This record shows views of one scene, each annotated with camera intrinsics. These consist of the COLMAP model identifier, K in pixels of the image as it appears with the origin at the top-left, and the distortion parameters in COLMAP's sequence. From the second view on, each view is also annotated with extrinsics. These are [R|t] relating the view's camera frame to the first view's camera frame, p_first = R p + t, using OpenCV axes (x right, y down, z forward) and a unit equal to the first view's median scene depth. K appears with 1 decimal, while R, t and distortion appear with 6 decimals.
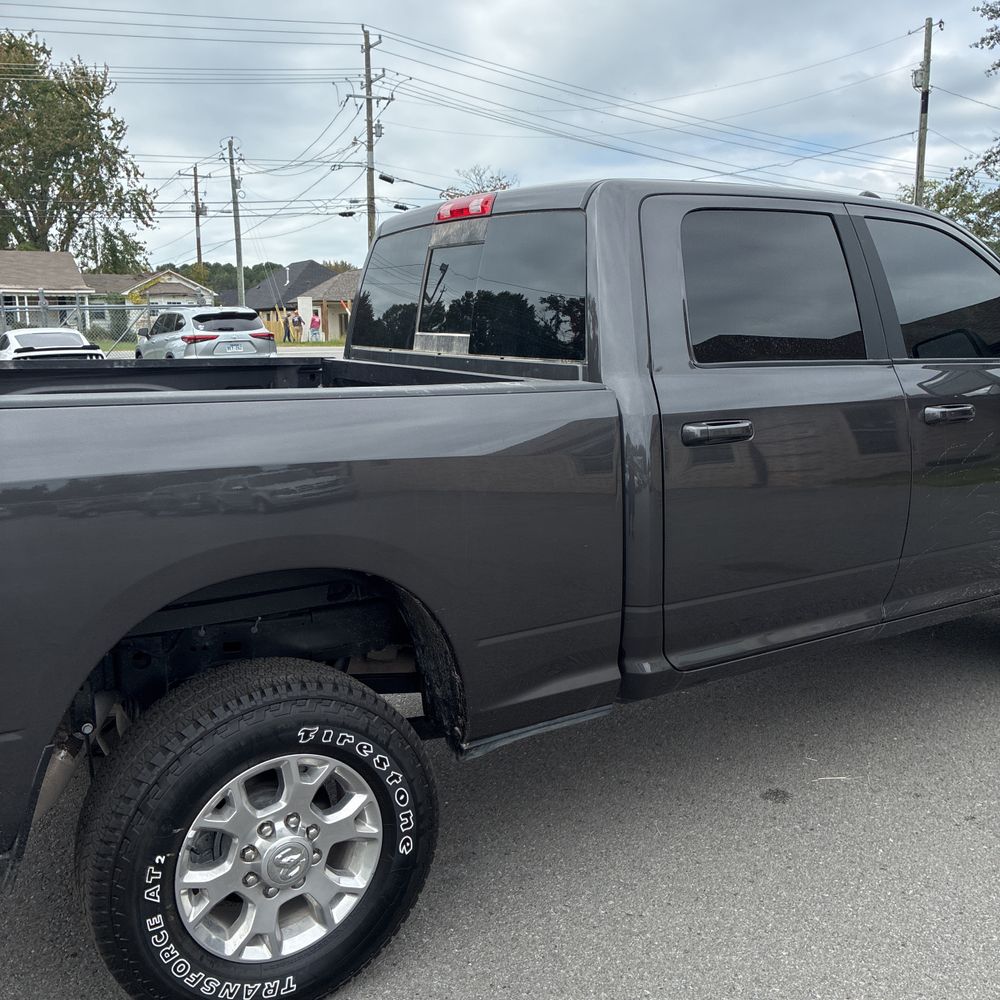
lens RADIAL K [[1007.8, 0, 491.1], [0, 1007.8, 502.8], [0, 0, 1]] dist [0.008258, 0.011645]
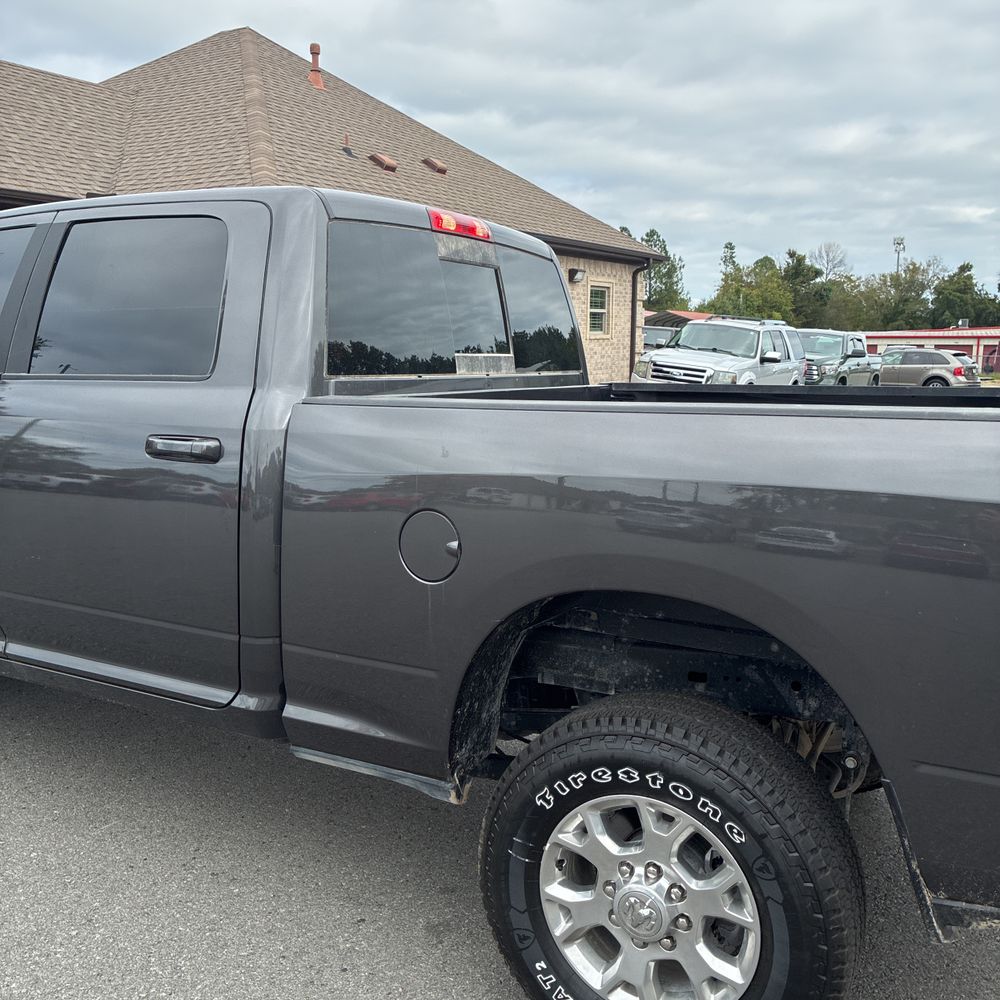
lens RADIAL K [[1008.7, 0, 506.4], [0, 1008.7, 495.1], [0, 0, 1]] dist [0.014419, 0.026119]
pose [[-0.487322, -0.124354, 0.864323, -0.952607], [0.151972, 0.962625, 0.224182, -0.263439], [-0.859897, 0.240602, -0.450210, 1.518899]]
